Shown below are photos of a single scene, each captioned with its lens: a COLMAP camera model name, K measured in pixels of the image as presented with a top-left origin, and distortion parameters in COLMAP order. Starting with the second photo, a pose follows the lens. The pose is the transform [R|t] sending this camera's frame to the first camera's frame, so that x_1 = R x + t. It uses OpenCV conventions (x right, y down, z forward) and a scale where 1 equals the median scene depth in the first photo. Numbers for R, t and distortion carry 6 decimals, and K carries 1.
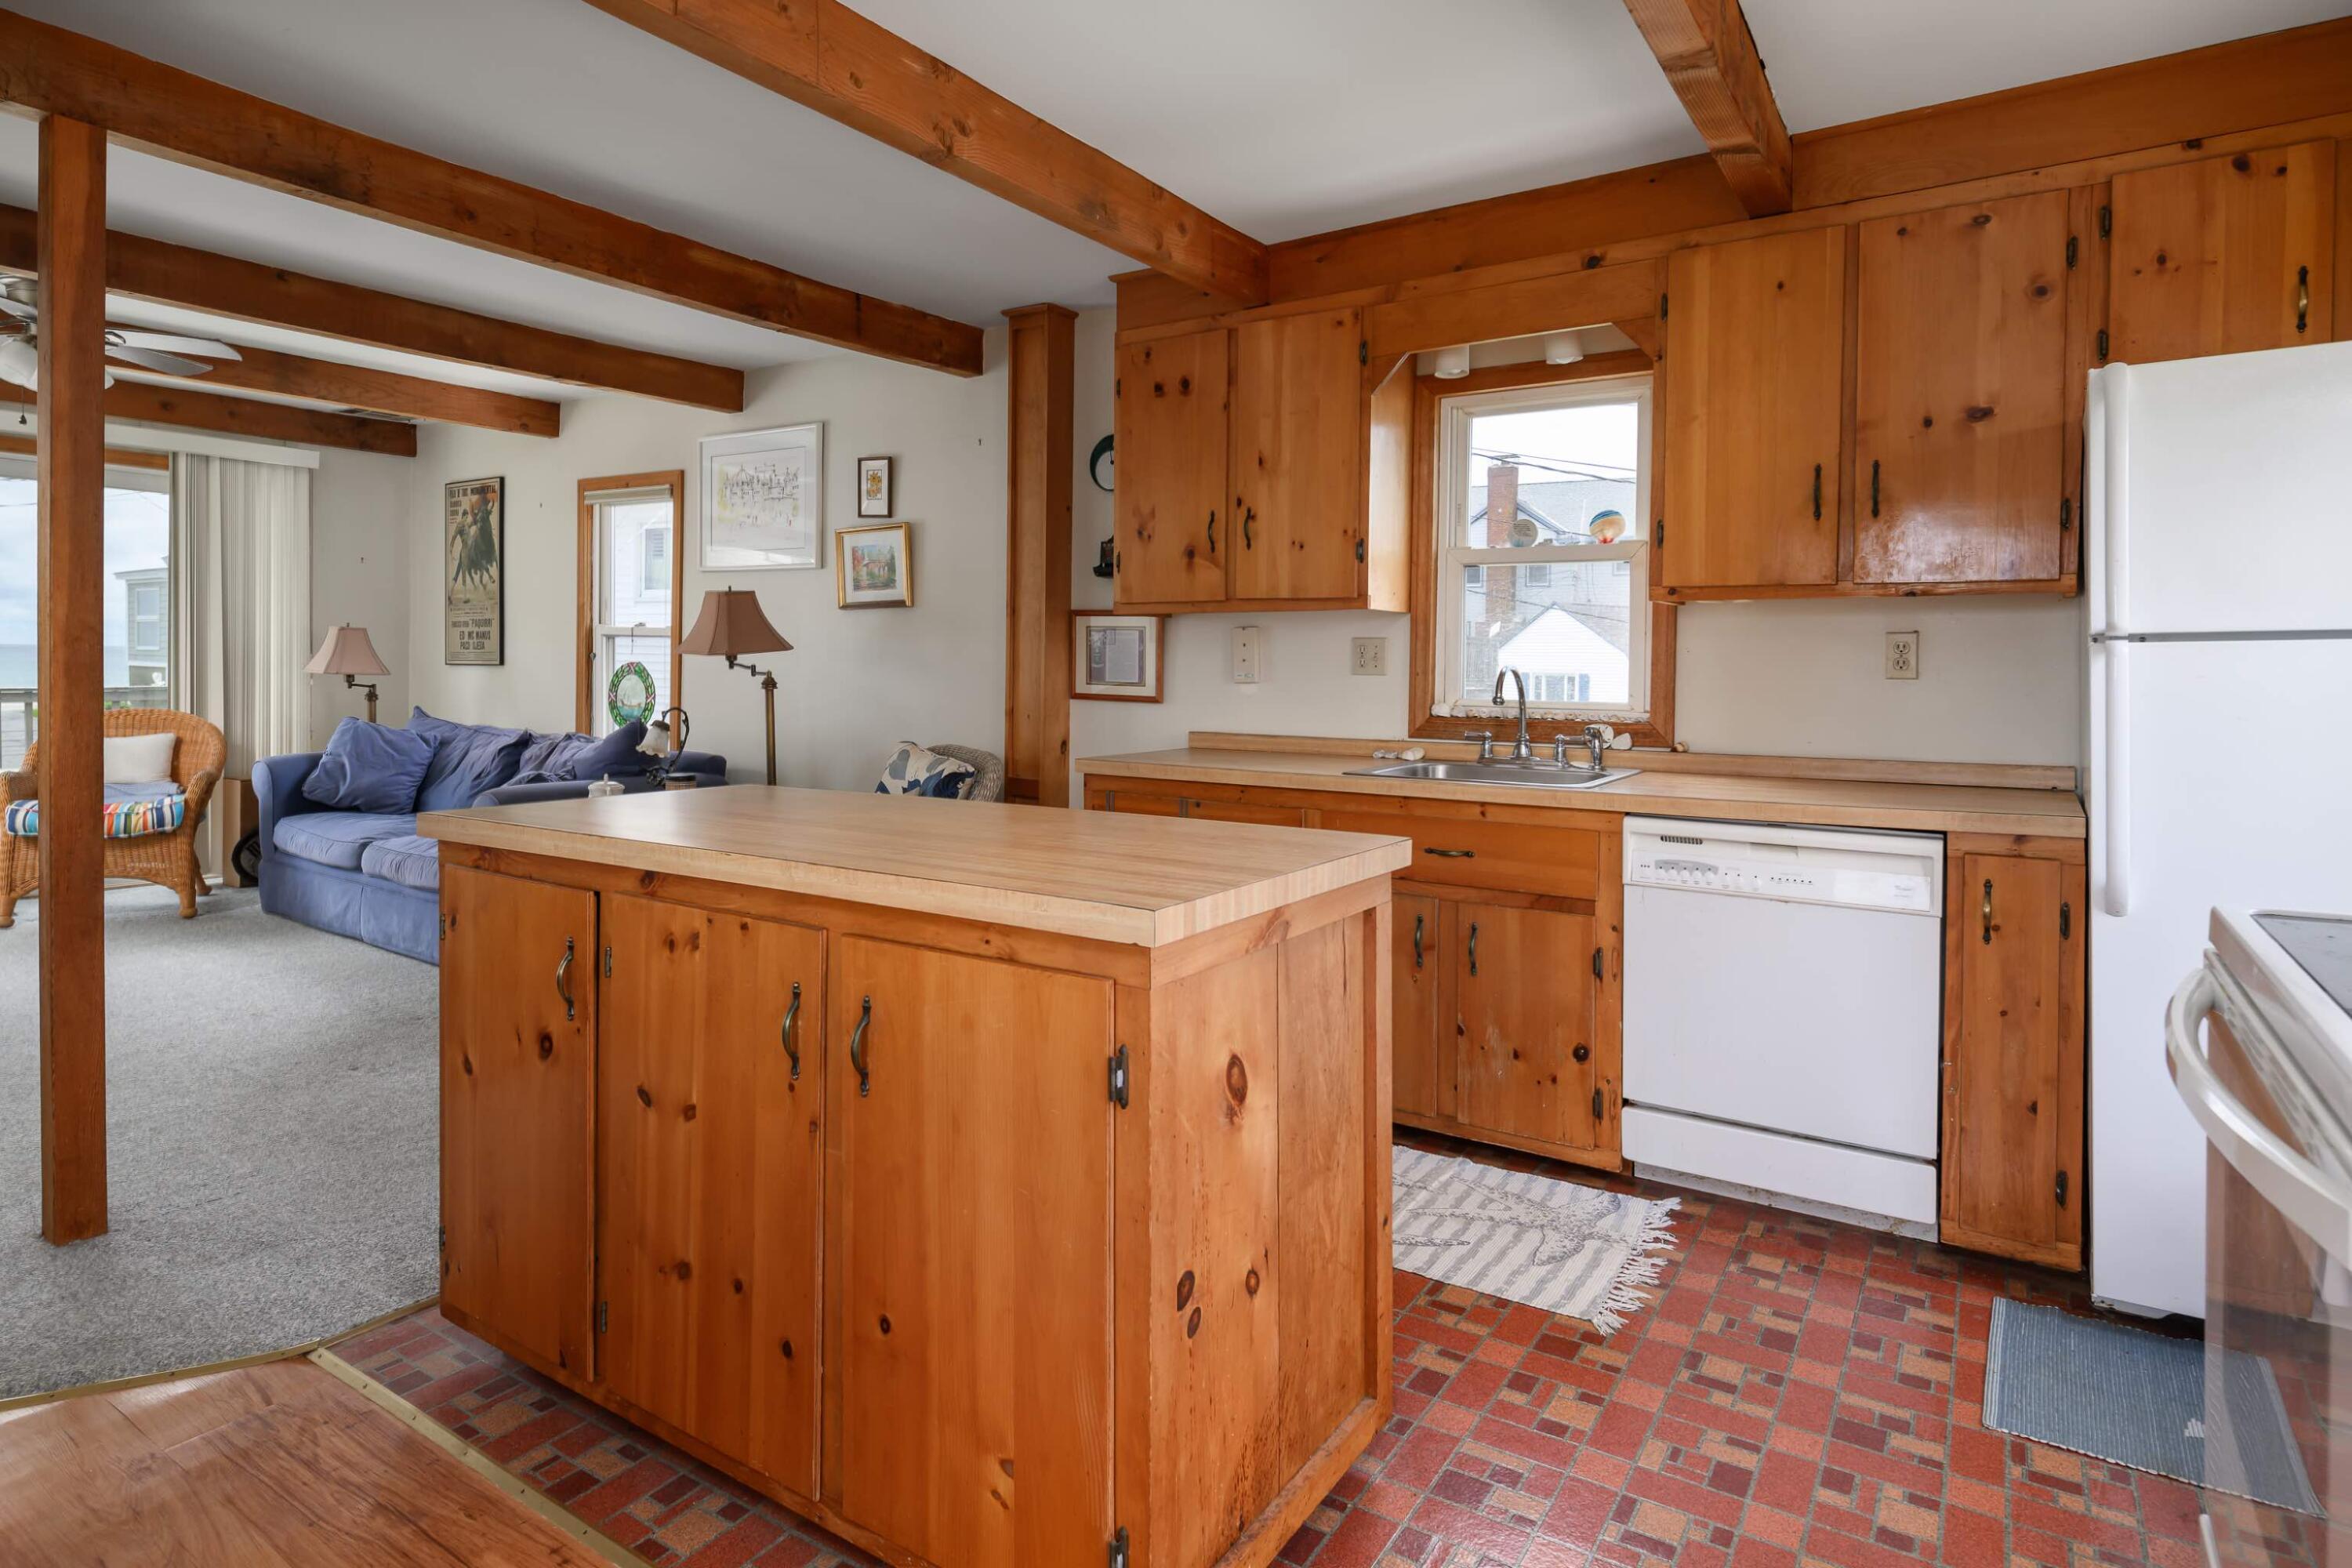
lens RADIAL K [[1314.9, 0, 1227.1], [0, 1314.9, 703.3], [0, 0, 1]] dist [0.004282, -0.003387]
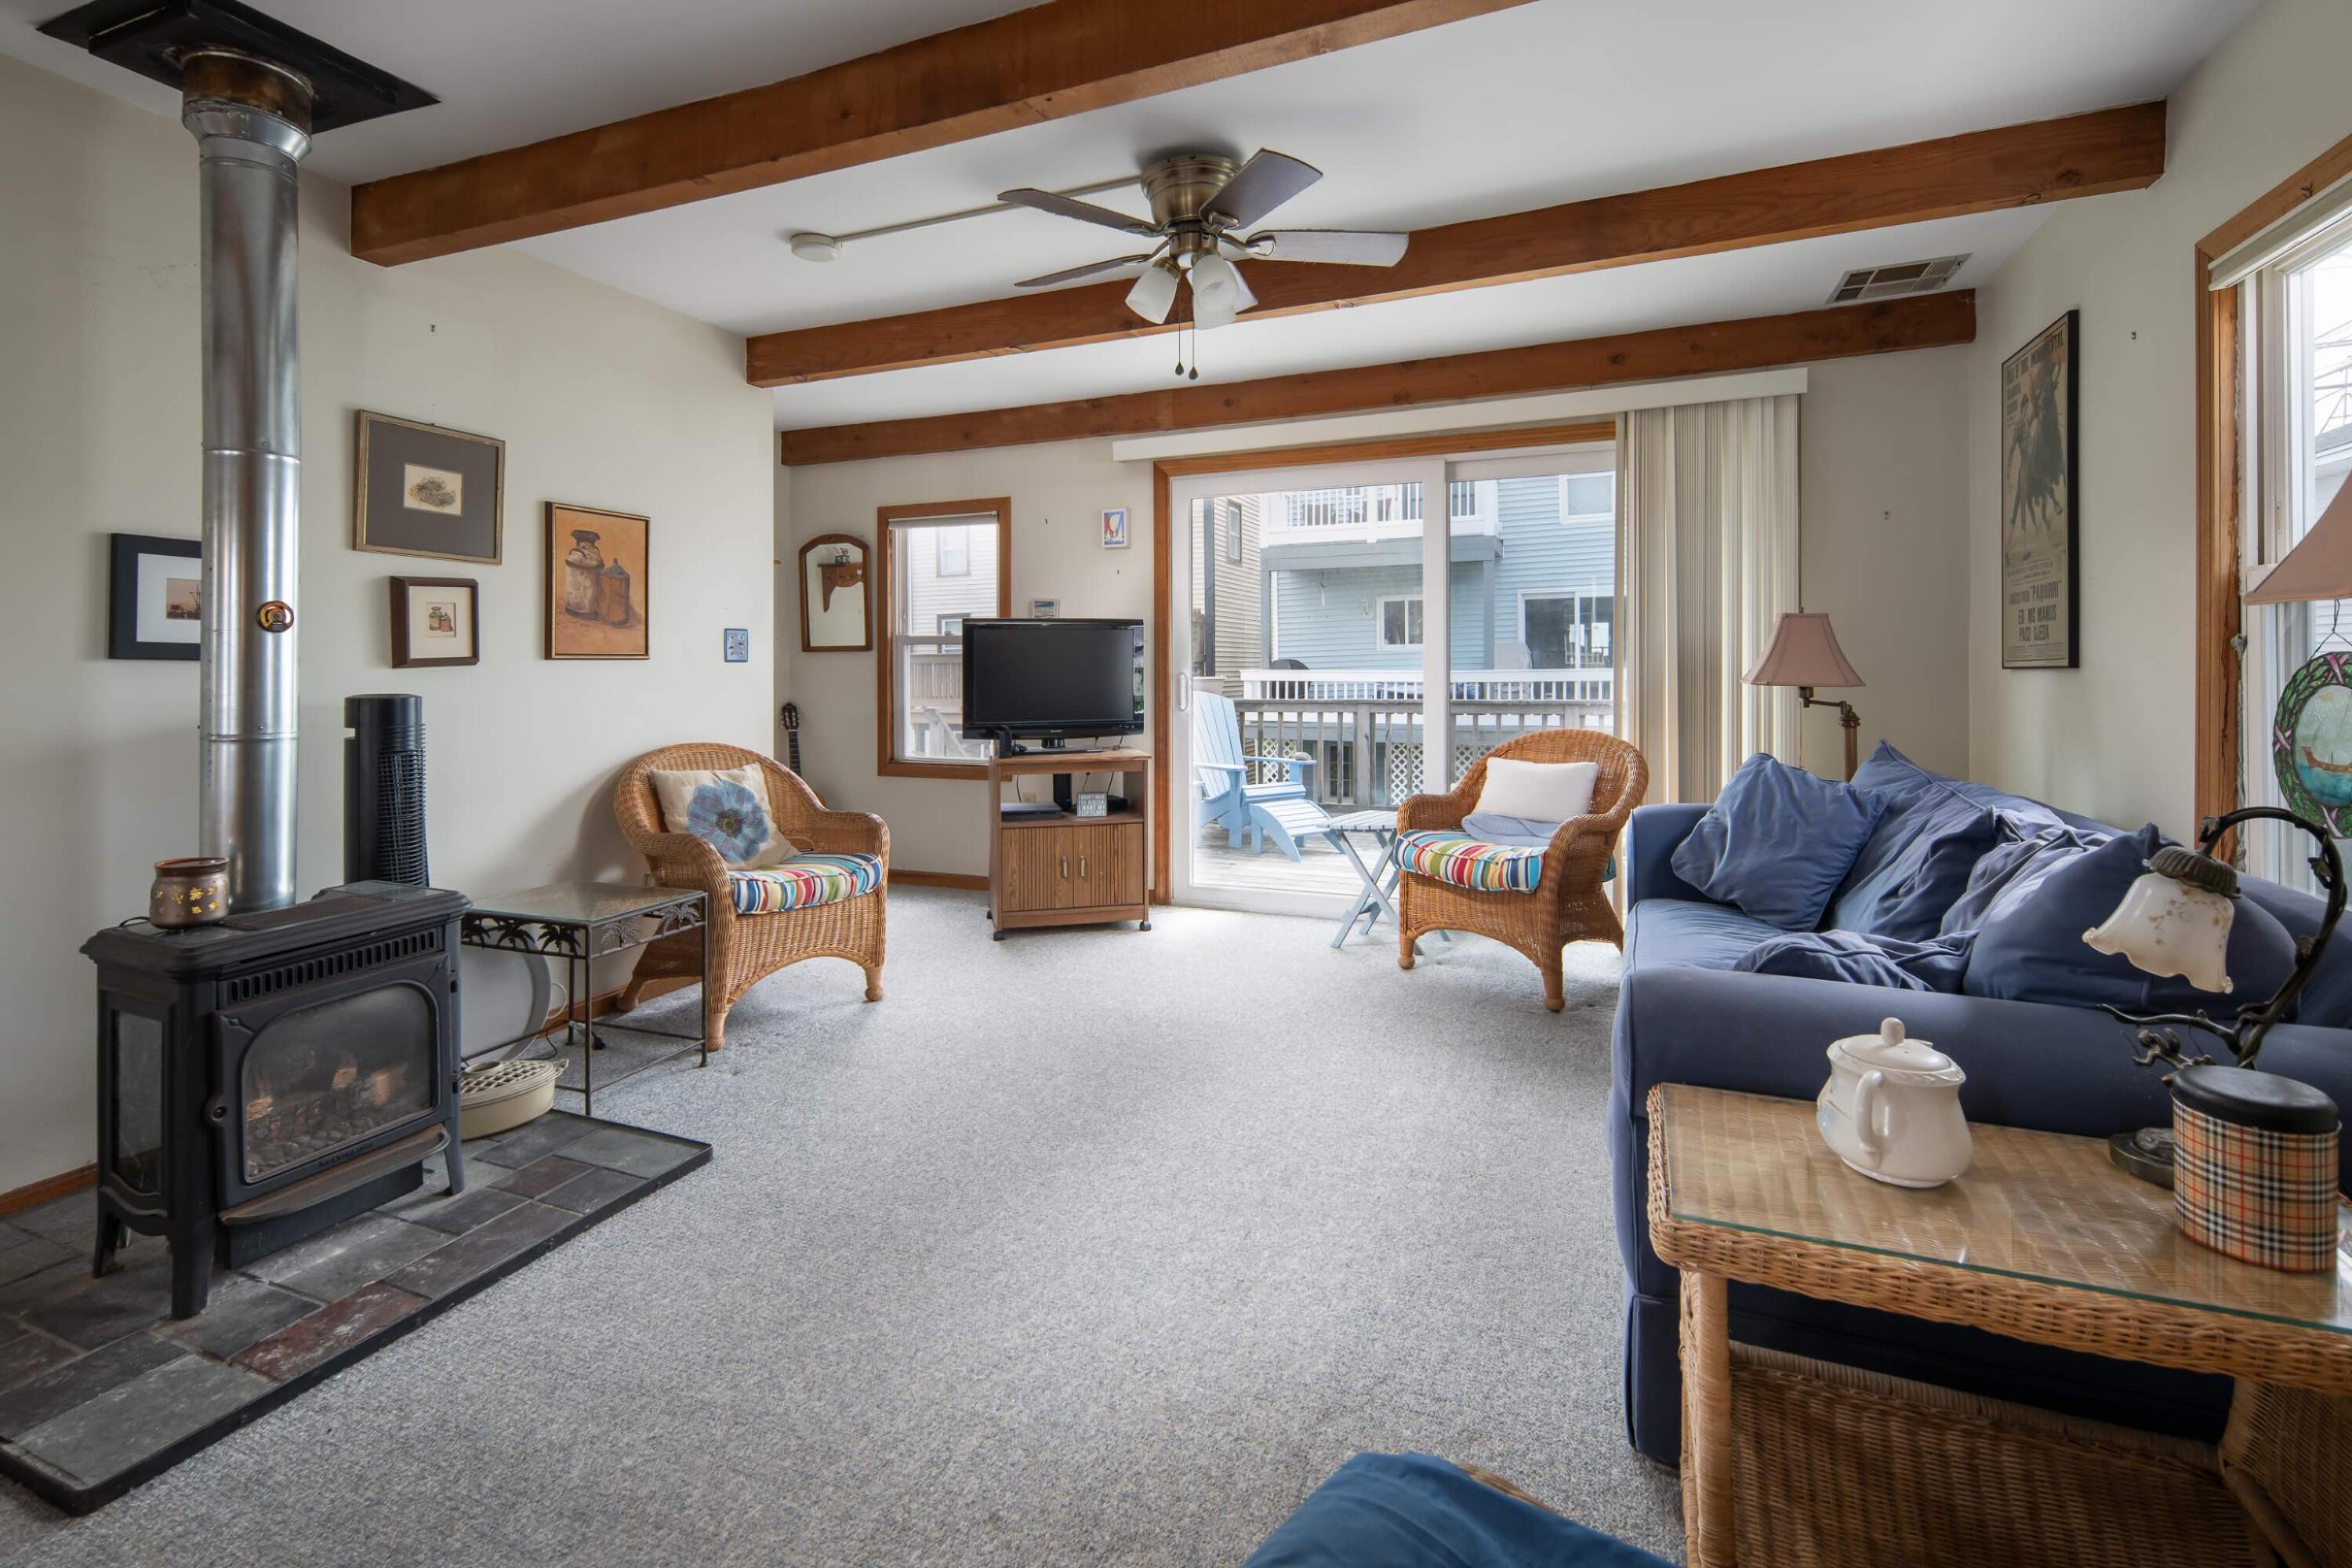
lens RADIAL K [[1088.1, 0, 1094.7], [0, 1088.1, 675.0], [0, 0, 1]] dist [0.006036, 0.000855]
pose [[0.150060, -0.013587, -0.988583, -0.180772], [-0.014591, 0.999766, -0.015955, -0.013484], [0.988569, 0.016818, 0.149827, 0.558043]]
